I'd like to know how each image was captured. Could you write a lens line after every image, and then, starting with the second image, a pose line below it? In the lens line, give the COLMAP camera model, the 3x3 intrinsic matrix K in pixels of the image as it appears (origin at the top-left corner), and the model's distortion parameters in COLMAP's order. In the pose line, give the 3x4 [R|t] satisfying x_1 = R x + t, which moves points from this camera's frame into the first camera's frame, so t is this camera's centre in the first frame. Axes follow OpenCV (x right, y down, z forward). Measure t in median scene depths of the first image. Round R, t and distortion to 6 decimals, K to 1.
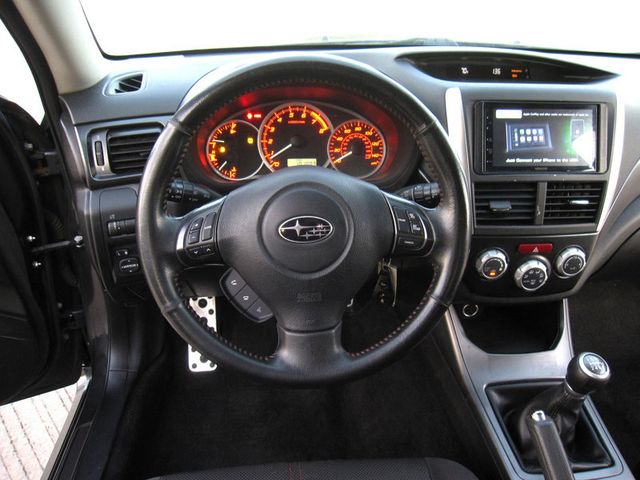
lens RADIAL K [[529.9, 0, 320.0], [0, 529.9, 240.0], [0, 0, 1]] dist [-0.079809, 0.051346]
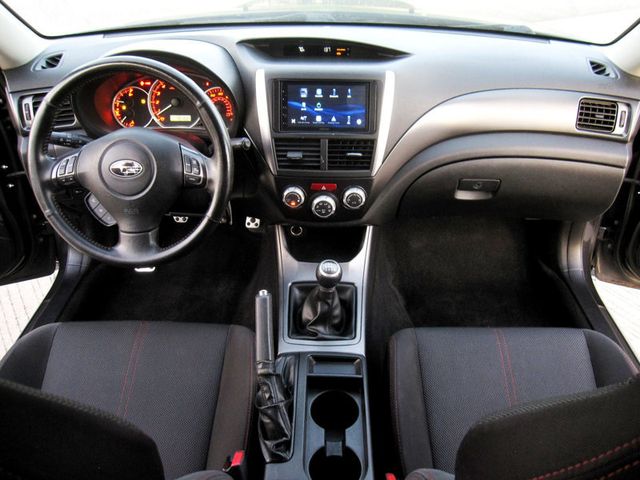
lens RADIAL K [[529.9, 0, 320.0], [0, 529.9, 240.0], [0, 0, 1]] dist [-0.079809, 0.051346]
pose [[0.993782, 0.051179, -0.098881, 0.542832], [-0.038469, 0.991230, 0.126424, -0.021190], [0.104485, -0.121834, 0.987036, -0.395602]]
